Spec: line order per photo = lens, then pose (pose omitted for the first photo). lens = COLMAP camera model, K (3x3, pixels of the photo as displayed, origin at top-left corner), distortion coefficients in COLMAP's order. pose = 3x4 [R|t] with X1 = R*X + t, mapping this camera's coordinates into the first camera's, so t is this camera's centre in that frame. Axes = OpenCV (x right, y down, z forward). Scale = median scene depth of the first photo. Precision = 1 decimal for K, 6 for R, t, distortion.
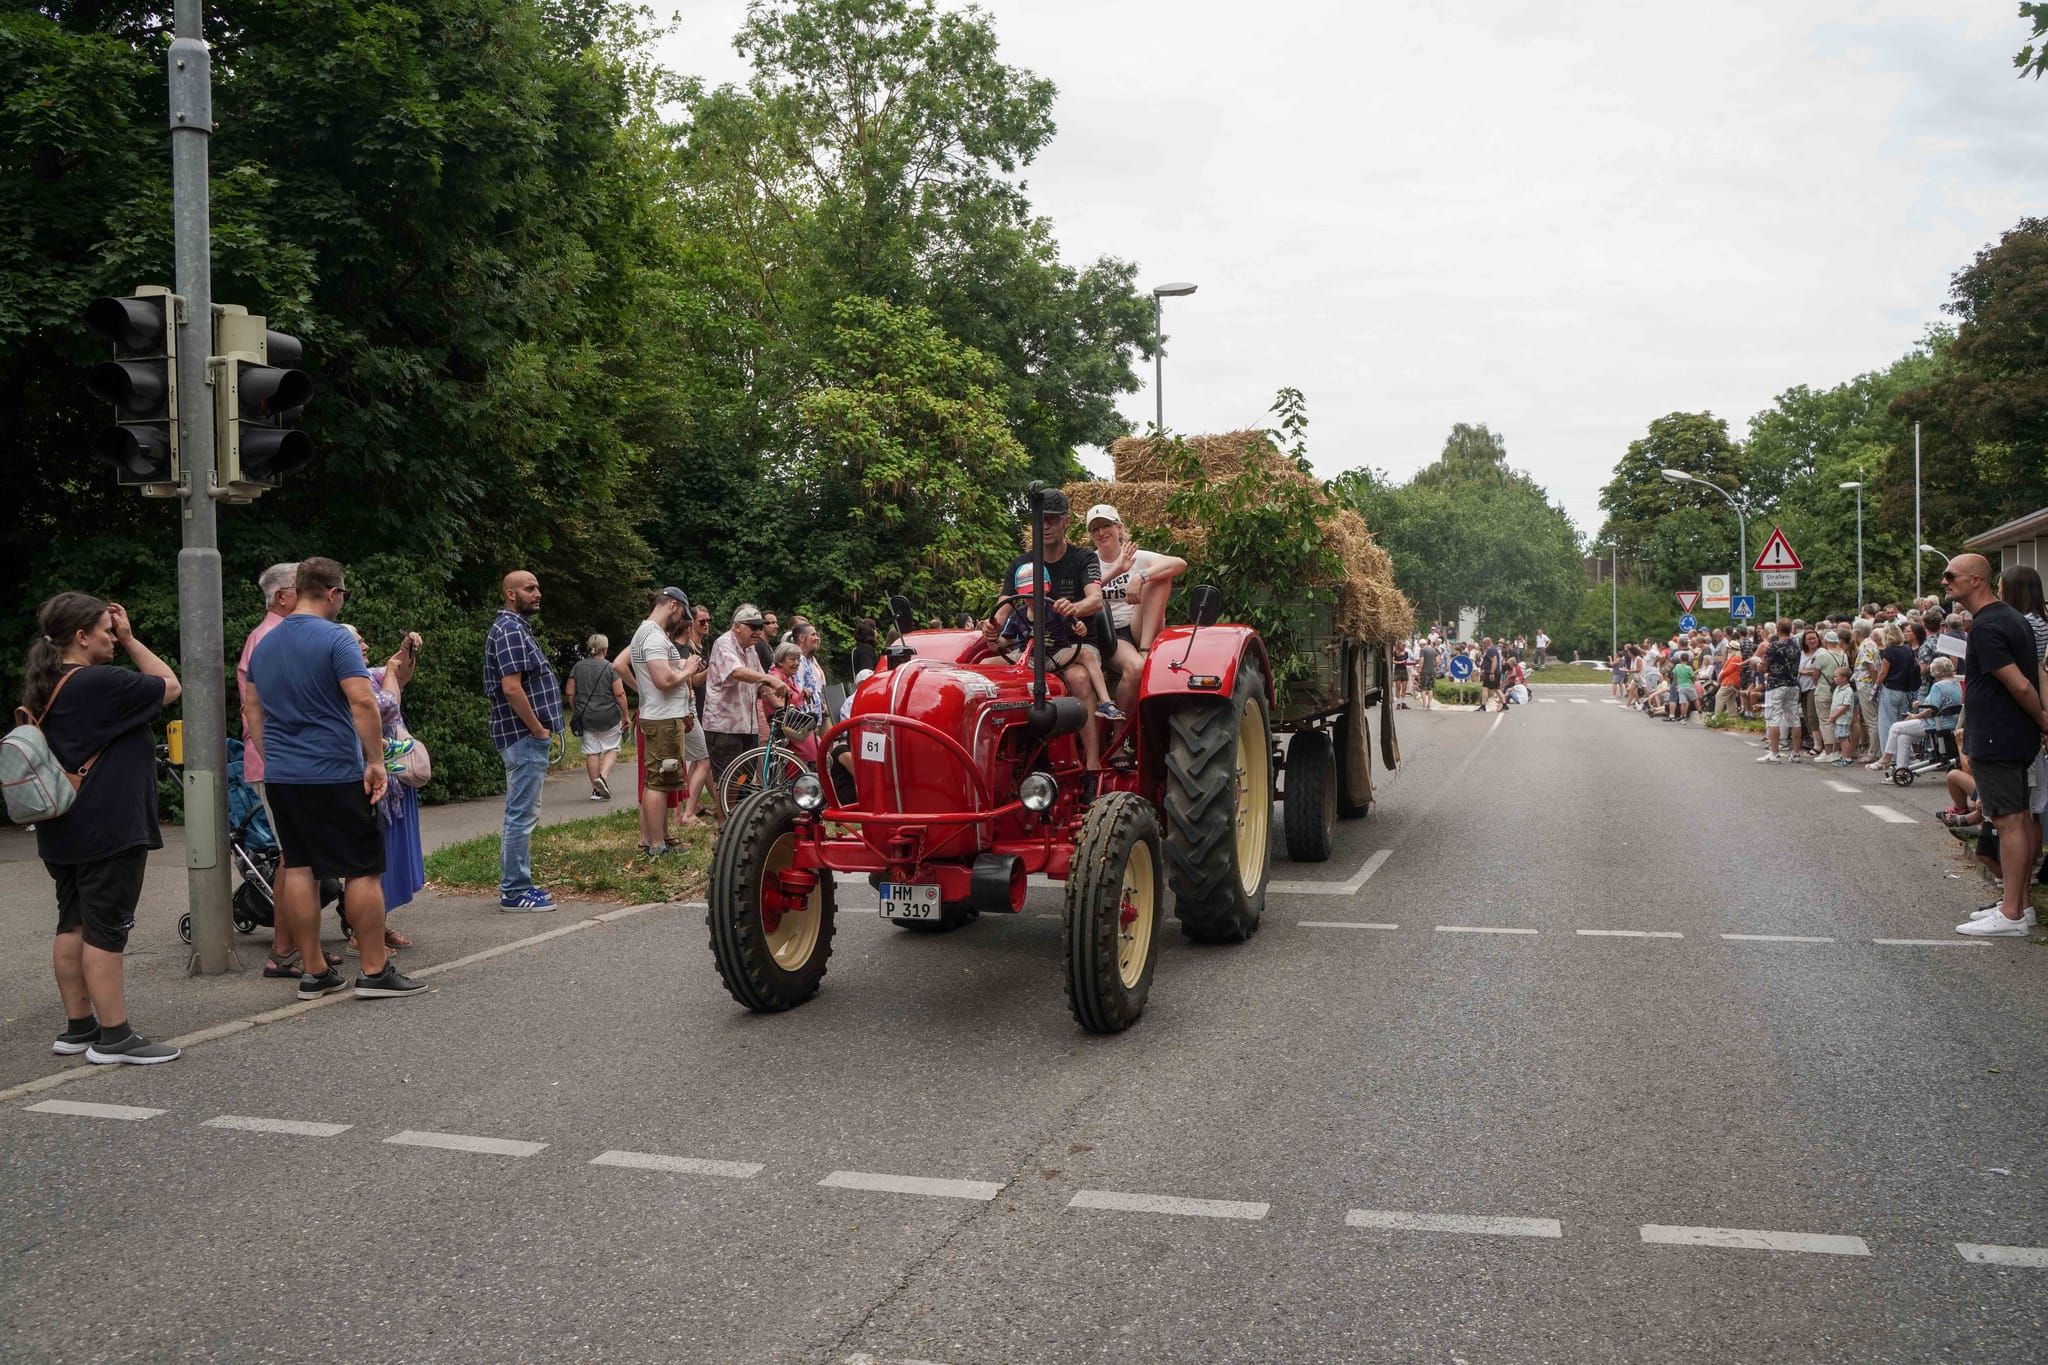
lens RADIAL K [[1653.1, 0, 1024.0], [0, 1653.1, 682.5], [0, 0, 1]] dist [-0.111345, 0.082450]
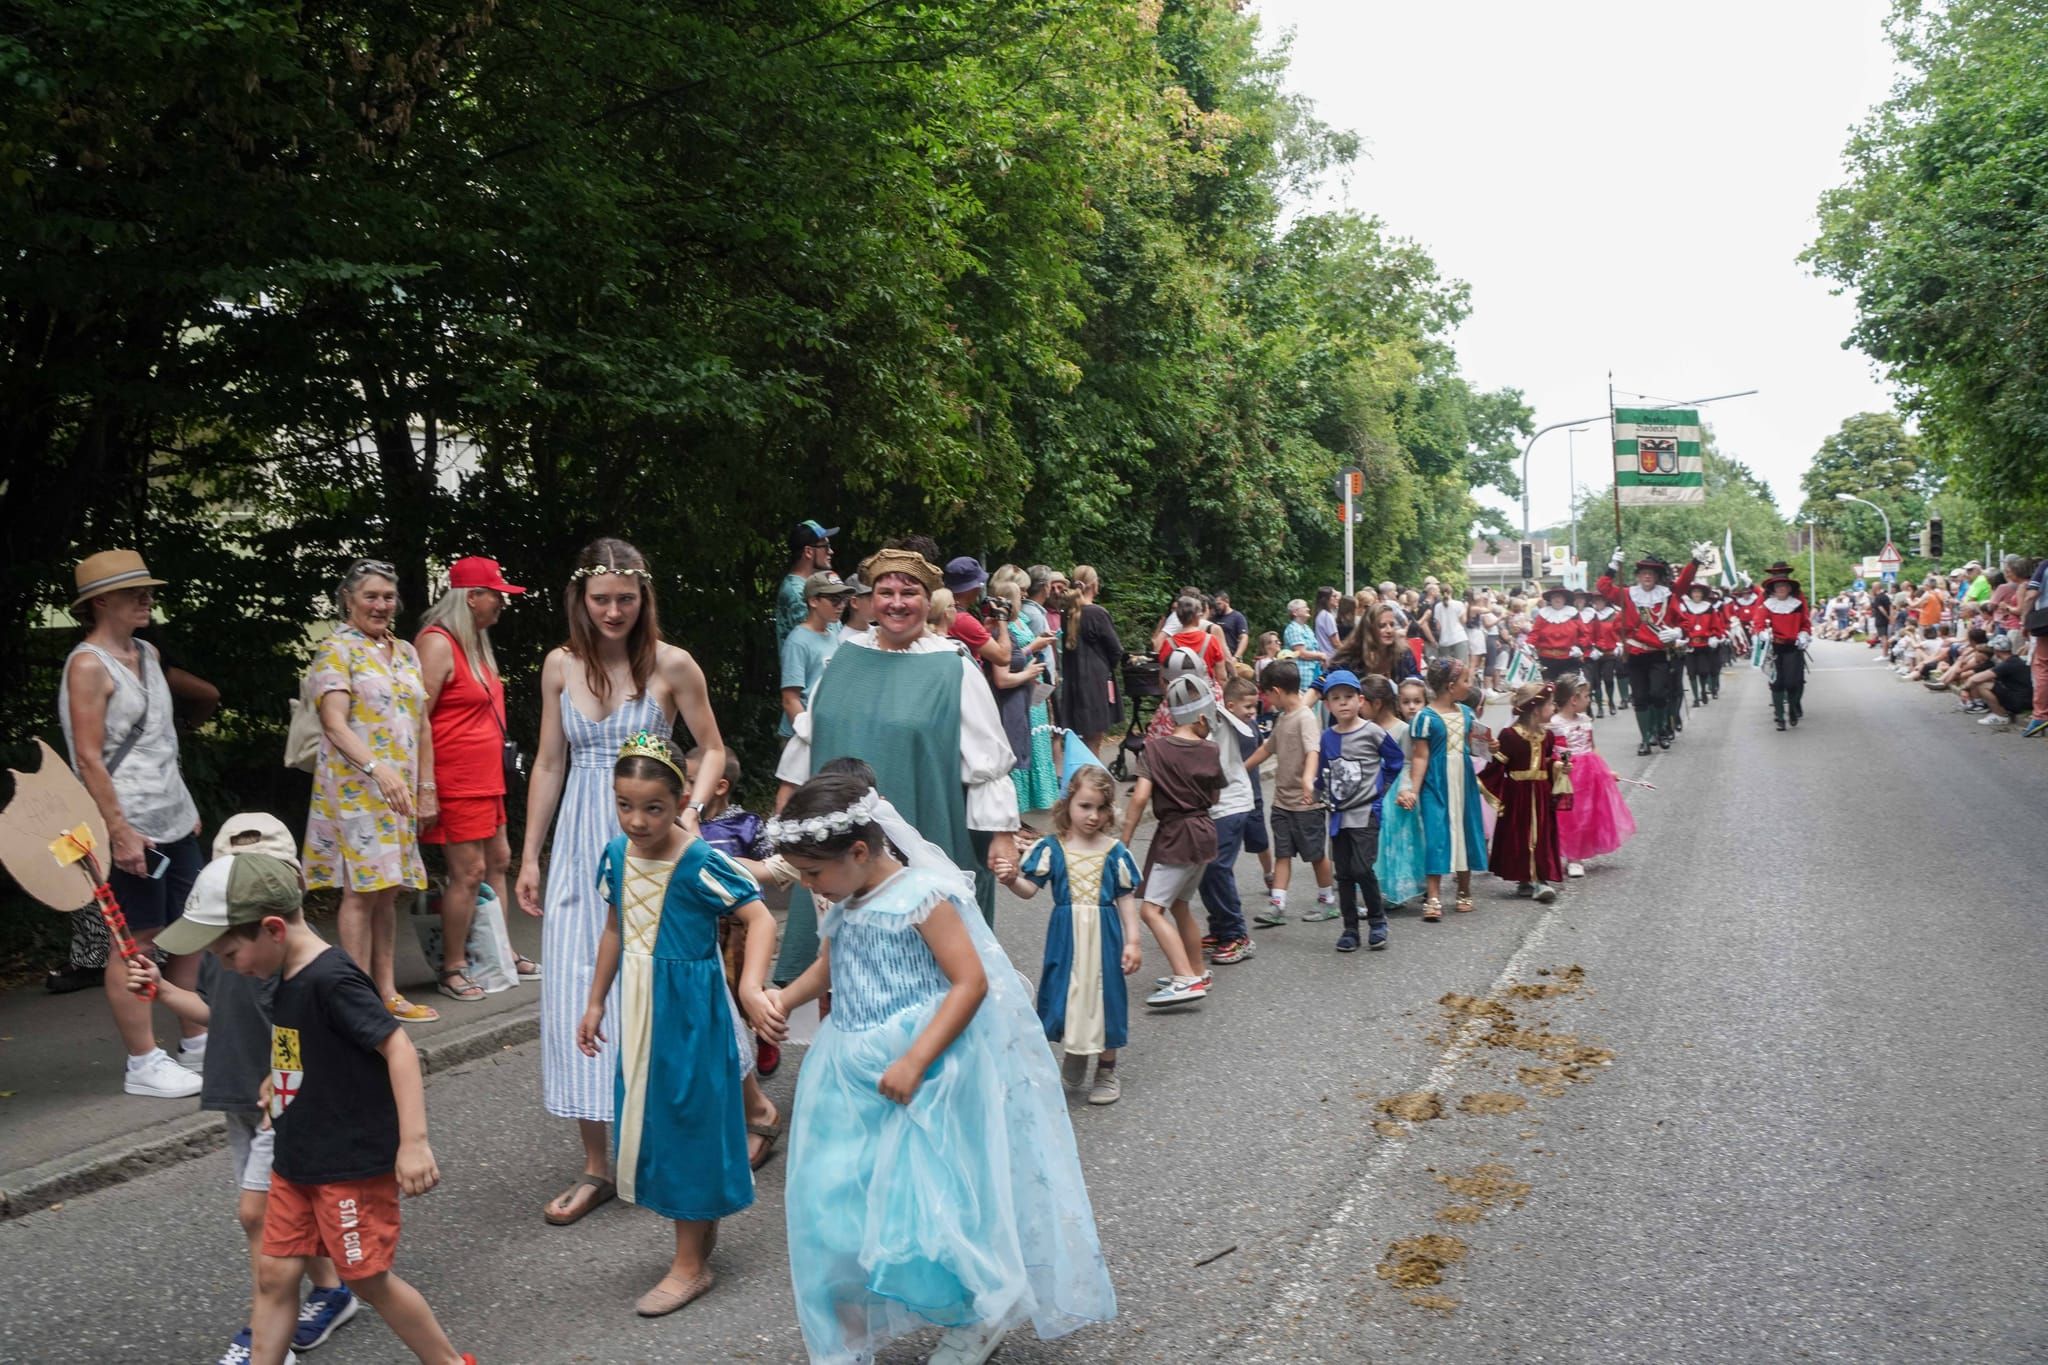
lens RADIAL K [[1634.0, 0, 1024.0], [0, 1634.0, 682.5], [0, 0, 1]] dist [-0.062877, -0.003282]
pose [[0.993588, -0.017085, -0.111761, -0.145028], [0.019230, 0.999650, 0.018146, 0.008783], [0.111412, -0.020179, 0.993569, -0.416709]]
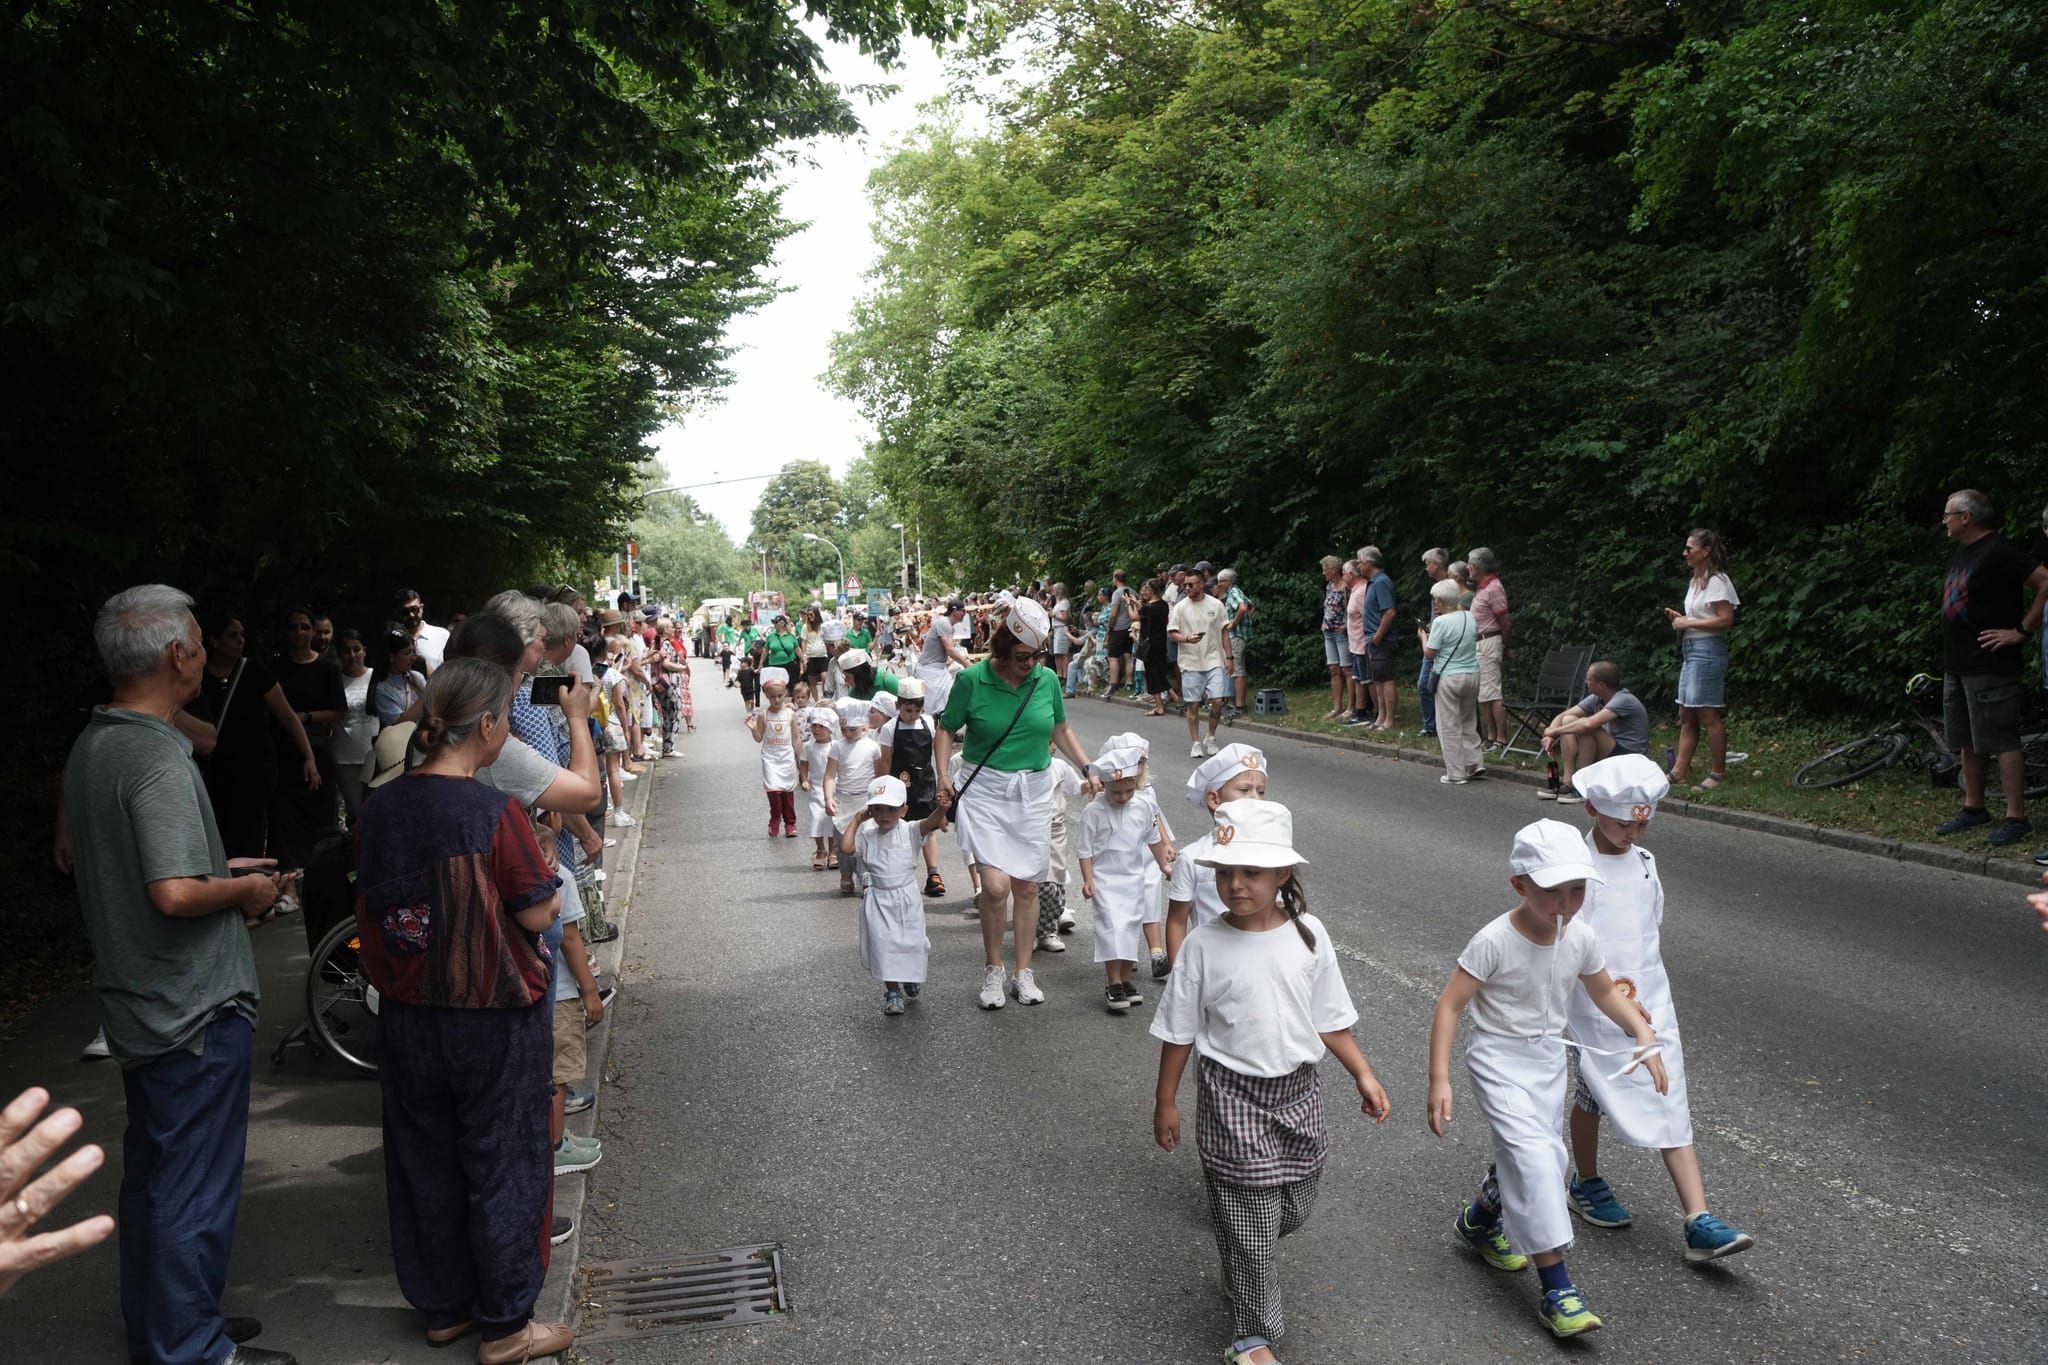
lens RADIAL K [[1653.1, 0, 1024.0], [0, 1653.1, 682.5], [0, 0, 1]] dist [-0.111345, 0.082450]
pose [[0.866786, -0.053228, 0.495831, -0.243988], [0.046731, 0.998582, 0.025506, 0.011288], [-0.496485, 0.001062, 0.868044, -0.565901]]
